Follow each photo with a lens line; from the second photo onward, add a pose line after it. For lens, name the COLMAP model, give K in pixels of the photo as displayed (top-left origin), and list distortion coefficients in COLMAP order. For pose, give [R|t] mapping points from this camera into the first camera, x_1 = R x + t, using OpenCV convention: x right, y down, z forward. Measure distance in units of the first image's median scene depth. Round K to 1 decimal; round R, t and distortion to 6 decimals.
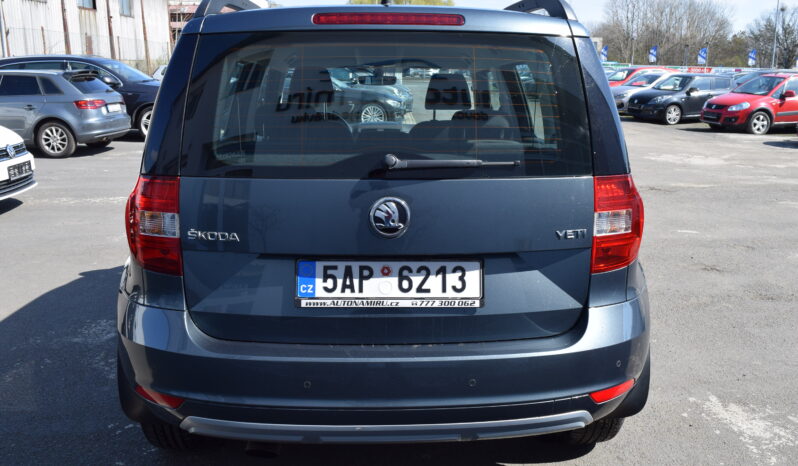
lens RADIAL K [[680.3, 0, 399.0], [0, 680.3, 233.0], [0, 0, 1]] dist [-0.074190, 0.000369]
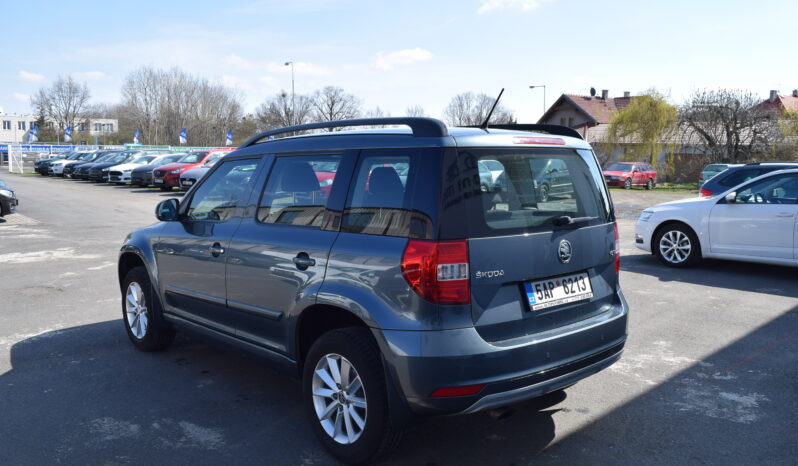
lens RADIAL K [[681.0, 0, 399.0], [0, 681.0, 233.0], [0, 0, 1]] dist [-0.089054, -0.000660]
pose [[0.783537, -0.074864, 0.616818, -1.392329], [0.146565, 0.986971, -0.066390, -0.016070], [-0.603811, 0.142423, 0.784301, -0.130468]]
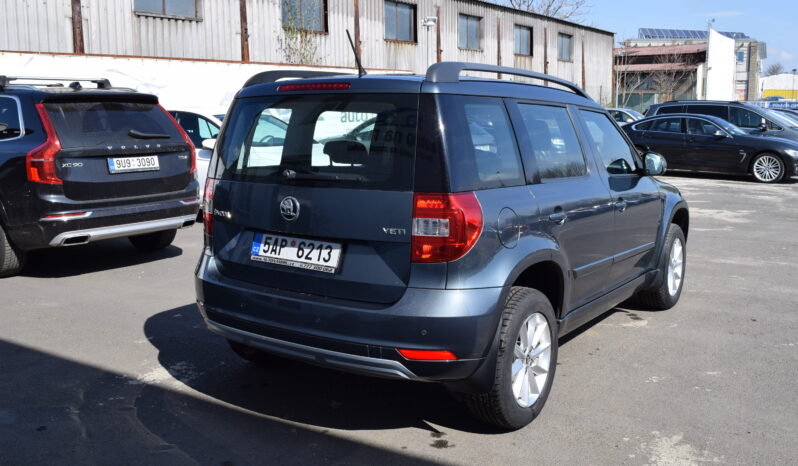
lens RADIAL K [[746.3, 0, 399.0], [0, 746.3, 233.0], [0, 0, 1]] dist [-0.111842, 0.000006]
pose [[0.793313, 0.086088, -0.602697, 1.222255], [-0.132366, 0.990661, -0.032725, 0.055387], [0.594251, 0.105738, 0.797299, -0.243838]]
